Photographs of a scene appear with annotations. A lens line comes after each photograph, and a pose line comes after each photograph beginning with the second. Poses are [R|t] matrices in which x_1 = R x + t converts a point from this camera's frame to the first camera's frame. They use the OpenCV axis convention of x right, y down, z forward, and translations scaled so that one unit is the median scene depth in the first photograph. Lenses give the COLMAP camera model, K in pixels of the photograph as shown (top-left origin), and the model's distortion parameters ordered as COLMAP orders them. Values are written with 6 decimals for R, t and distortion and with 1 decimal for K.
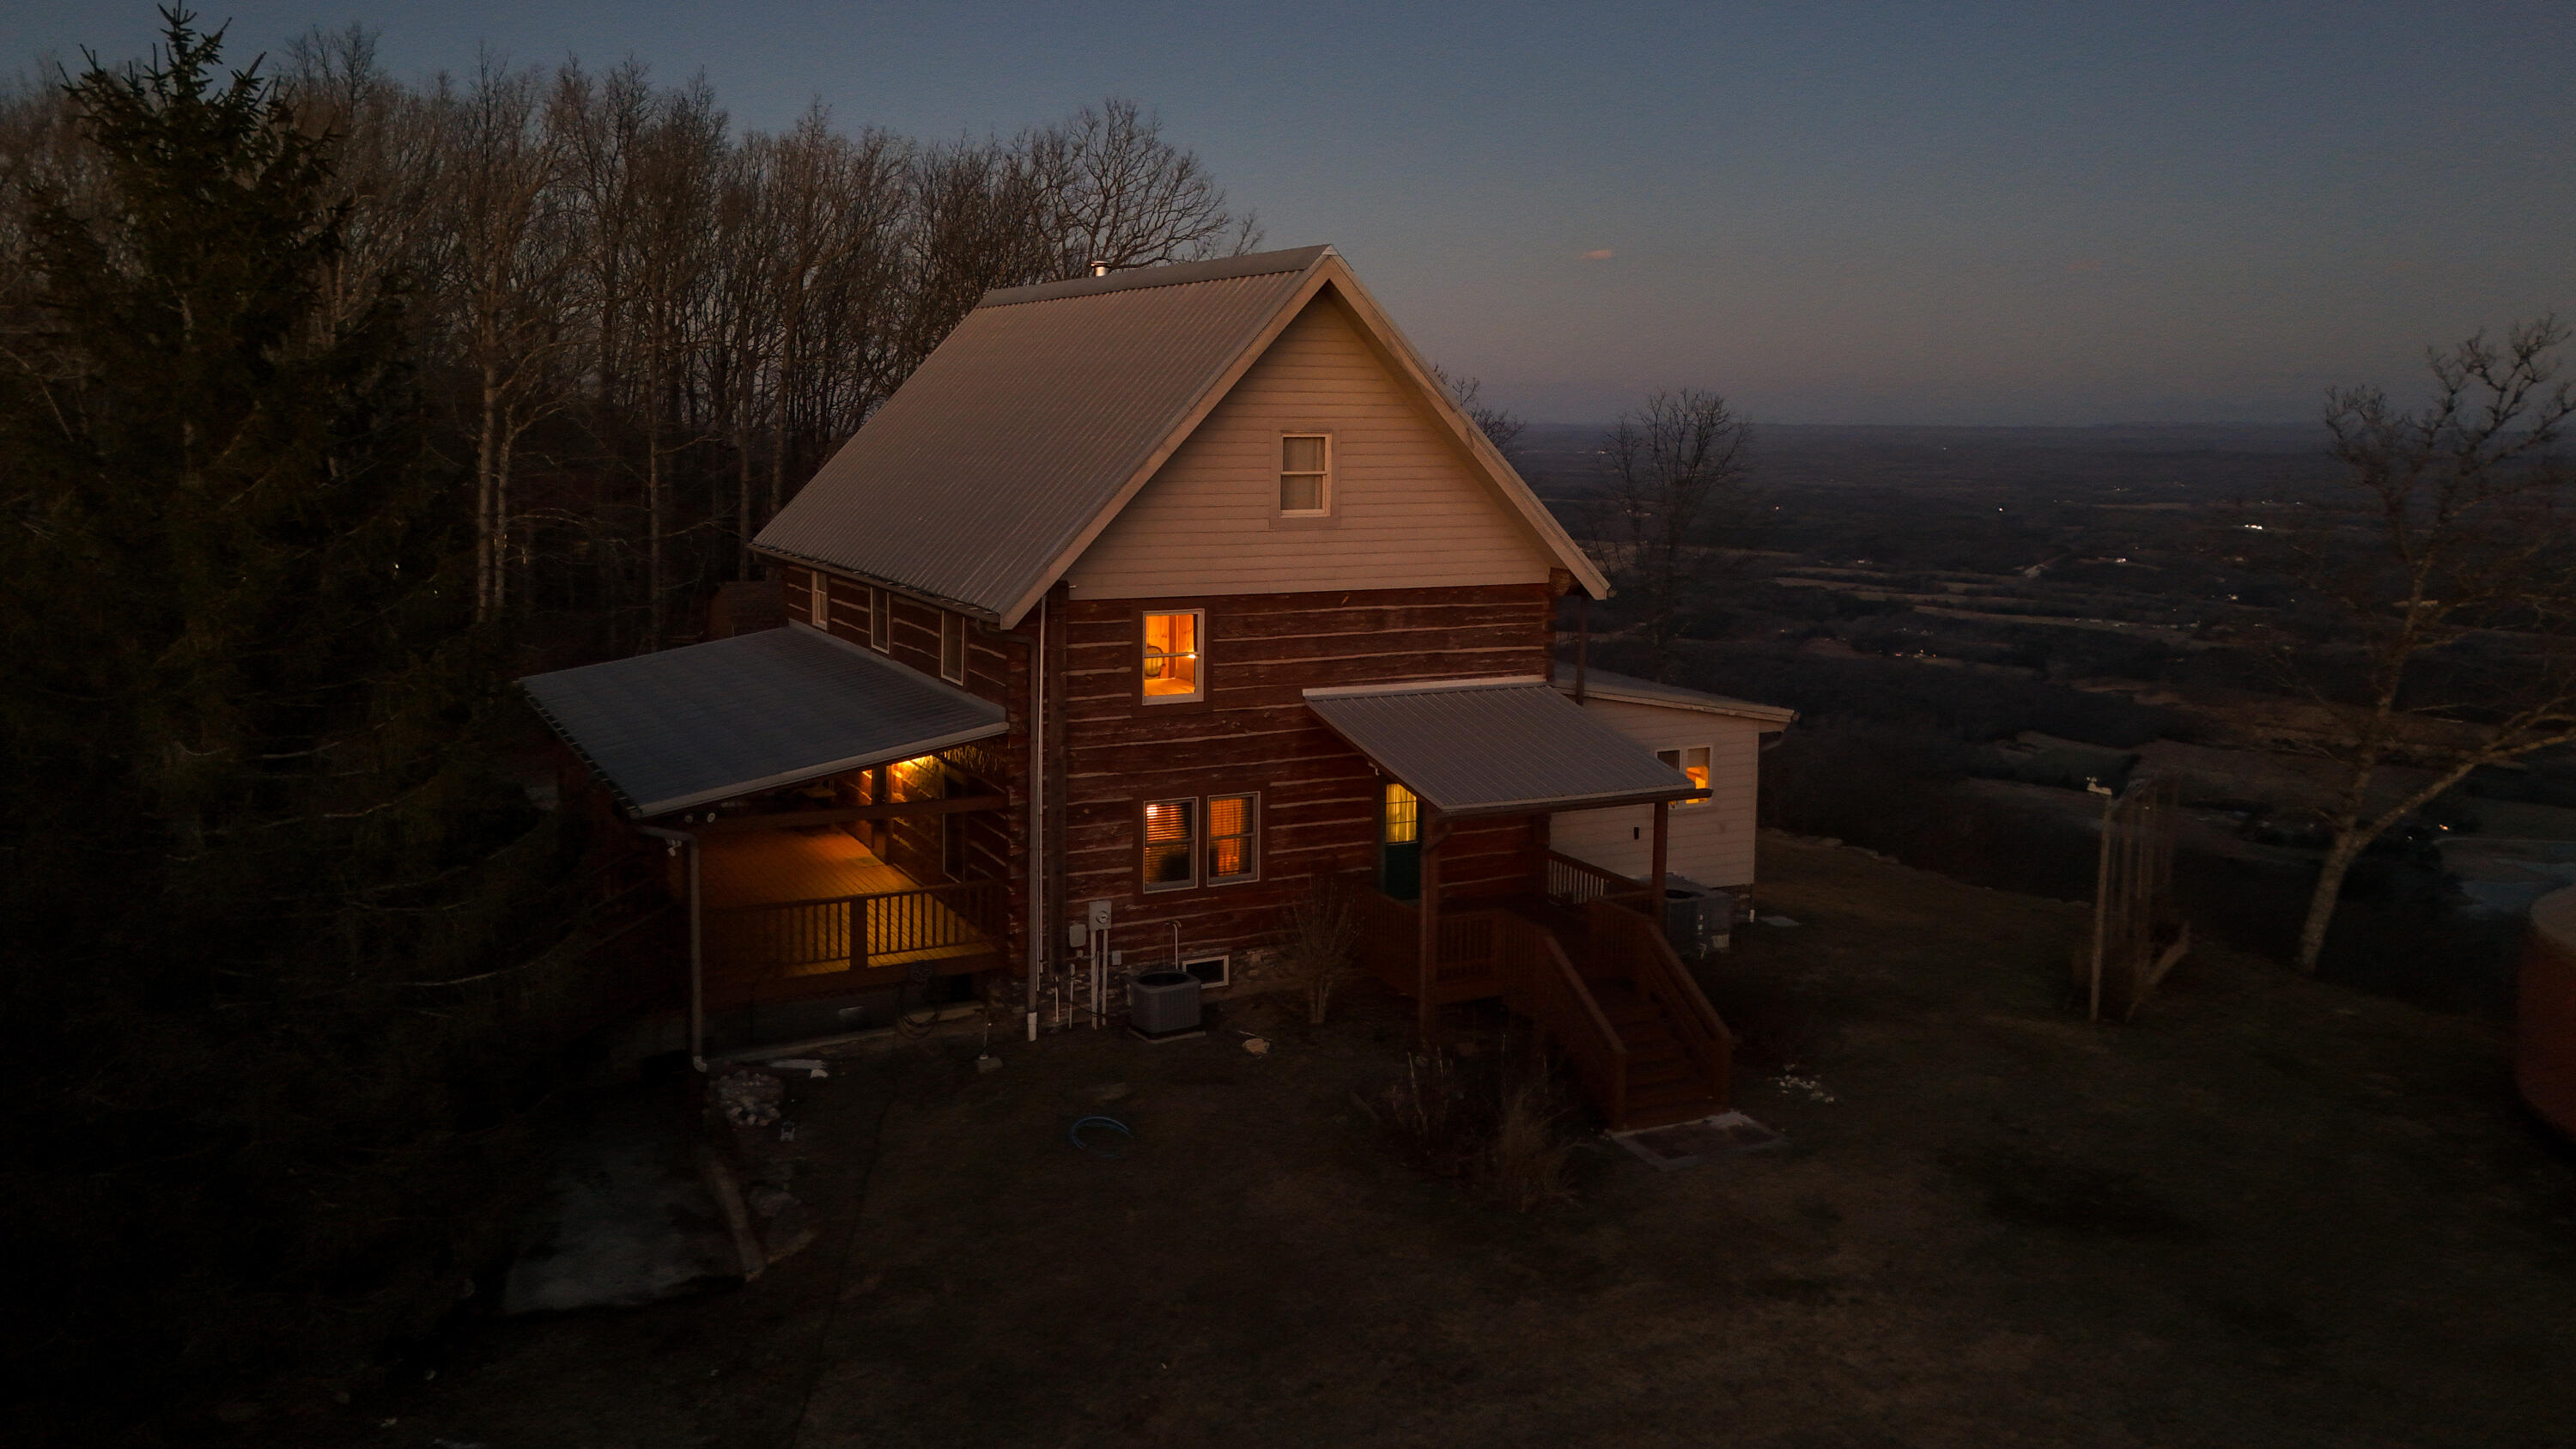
lens RADIAL K [[1882.2, 0, 1222.7], [0, 1882.2, 592.0], [0, 0, 1]] dist [0.086205, -0.083999]
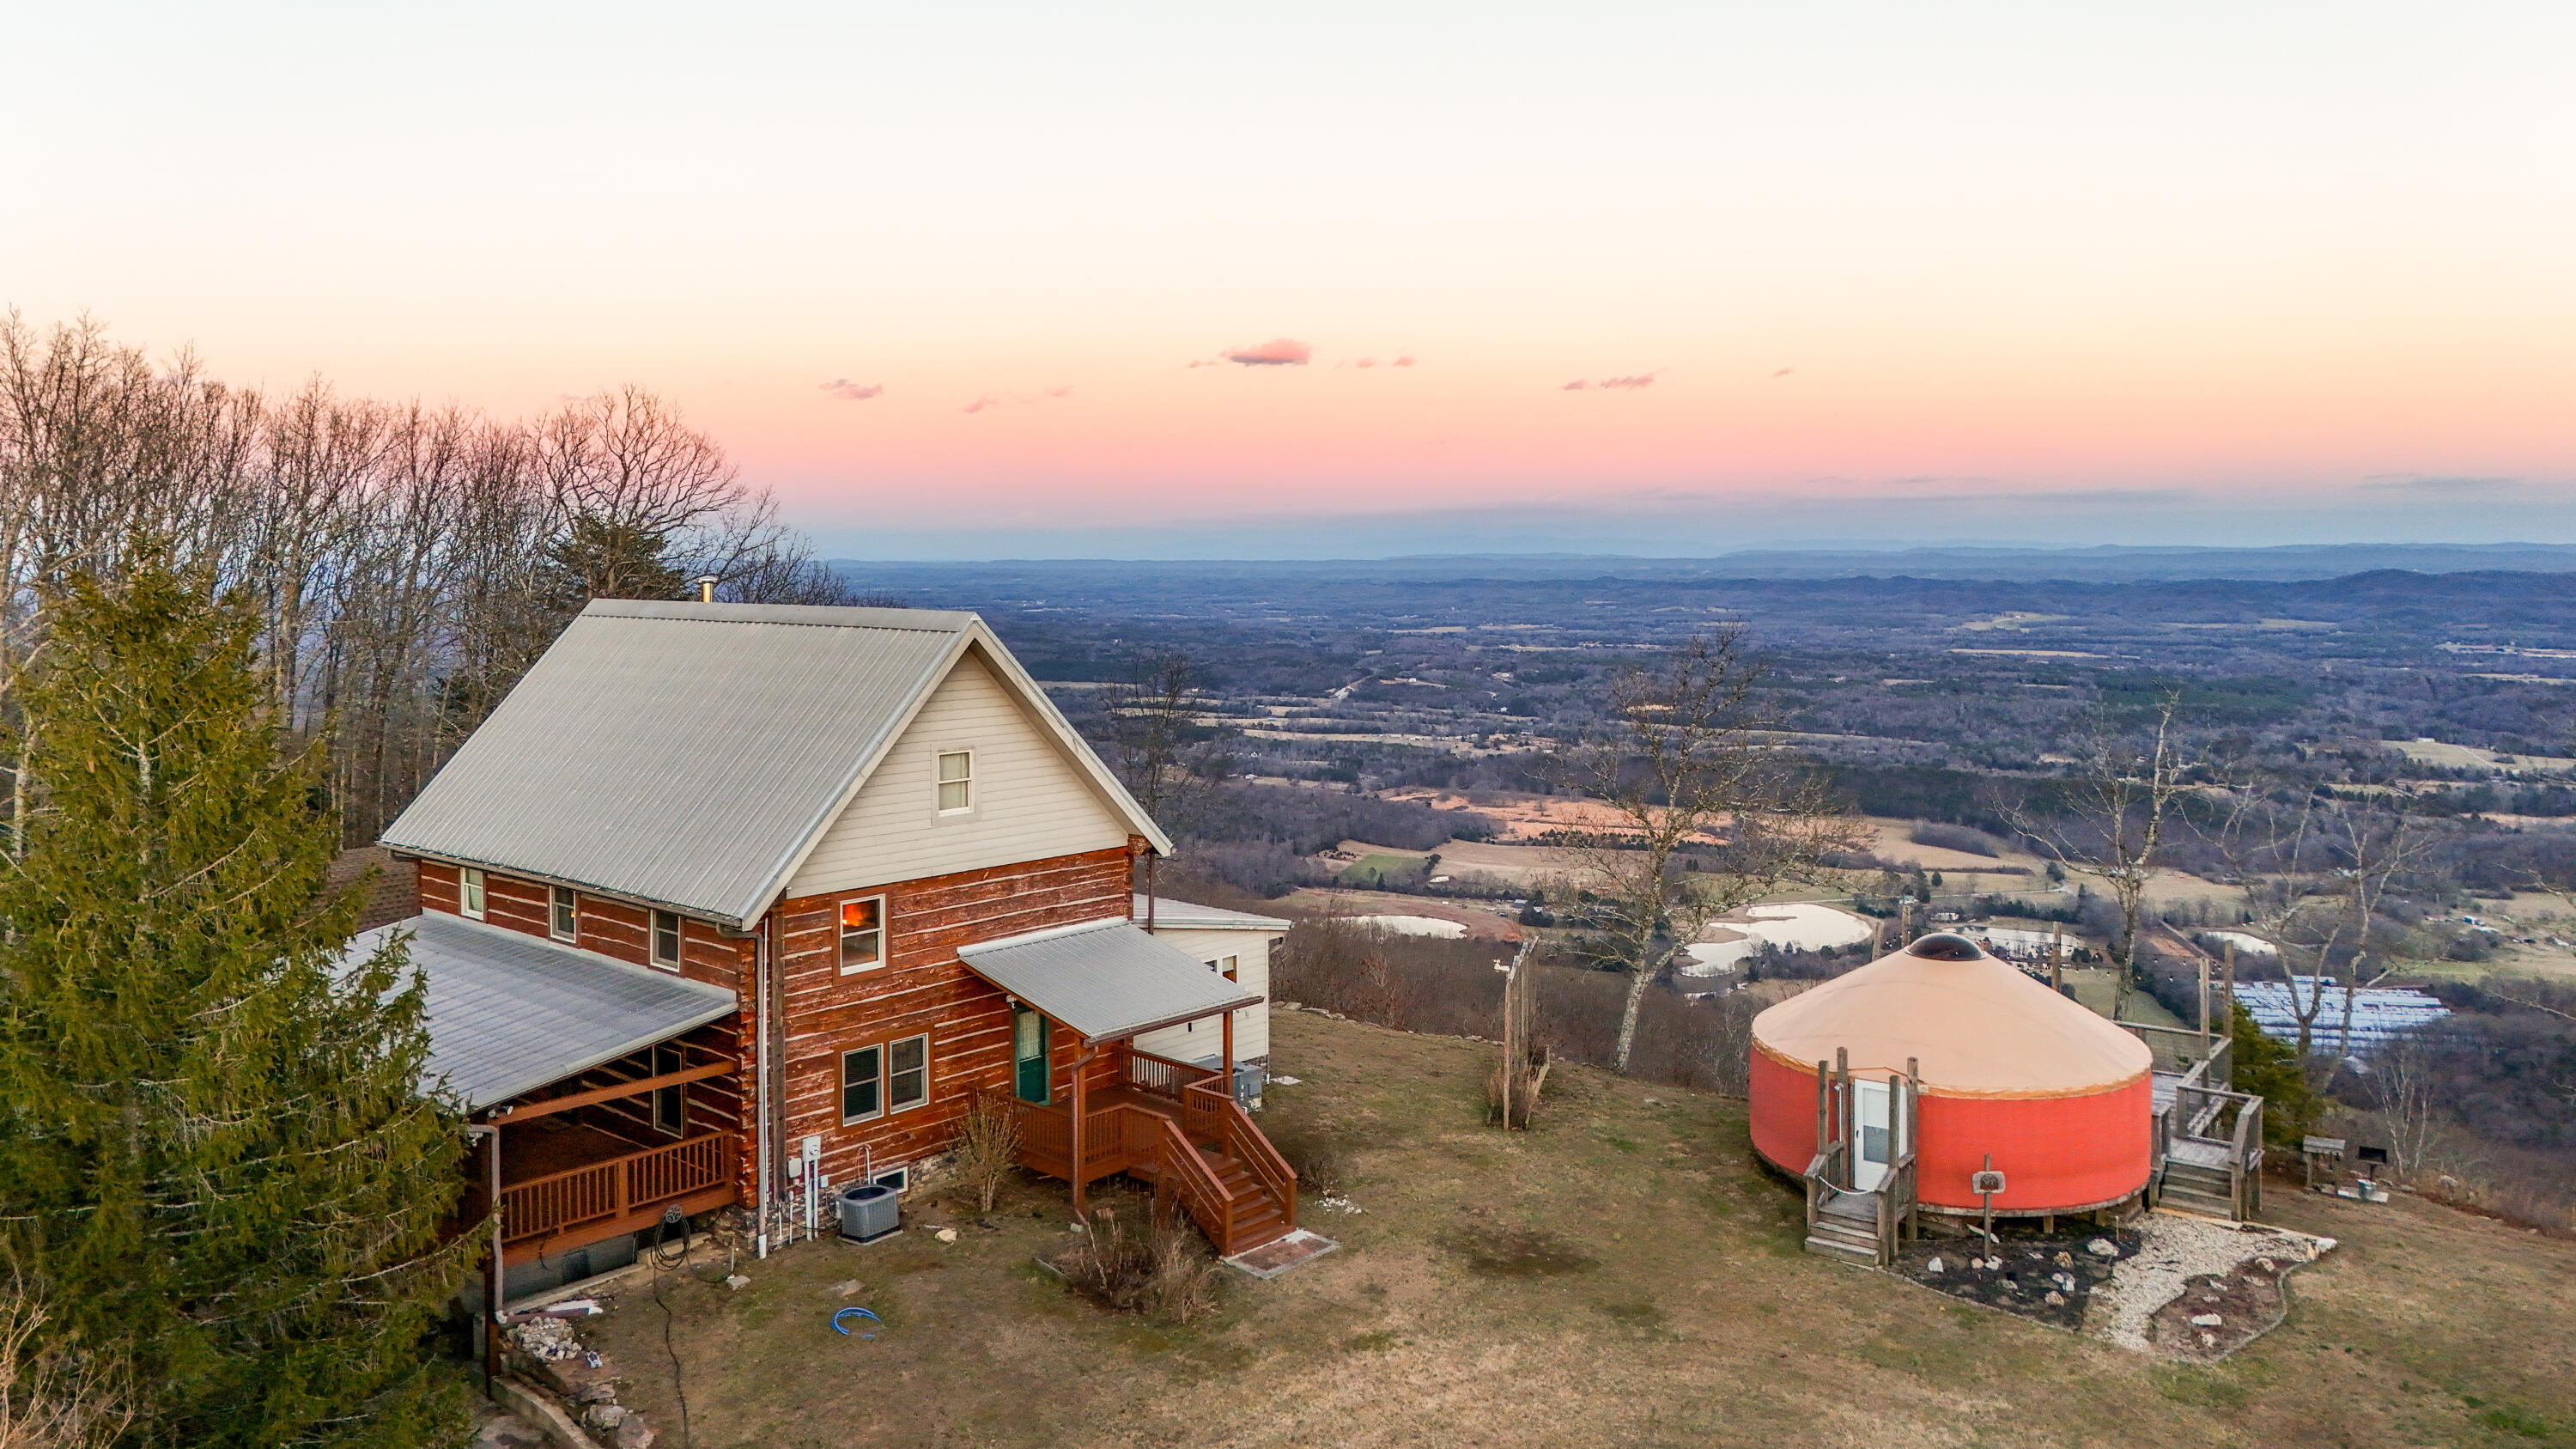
lens RADIAL K [[1967.2, 0, 1281.7], [0, 1967.2, 639.9], [0, 0, 1]] dist [0.052153, -0.040595]
pose [[0.927024, -0.031645, 0.373665, -0.258053], [0.046107, 0.998491, -0.029828, -0.112113], [-0.372157, 0.044880, 0.927084, -0.345933]]
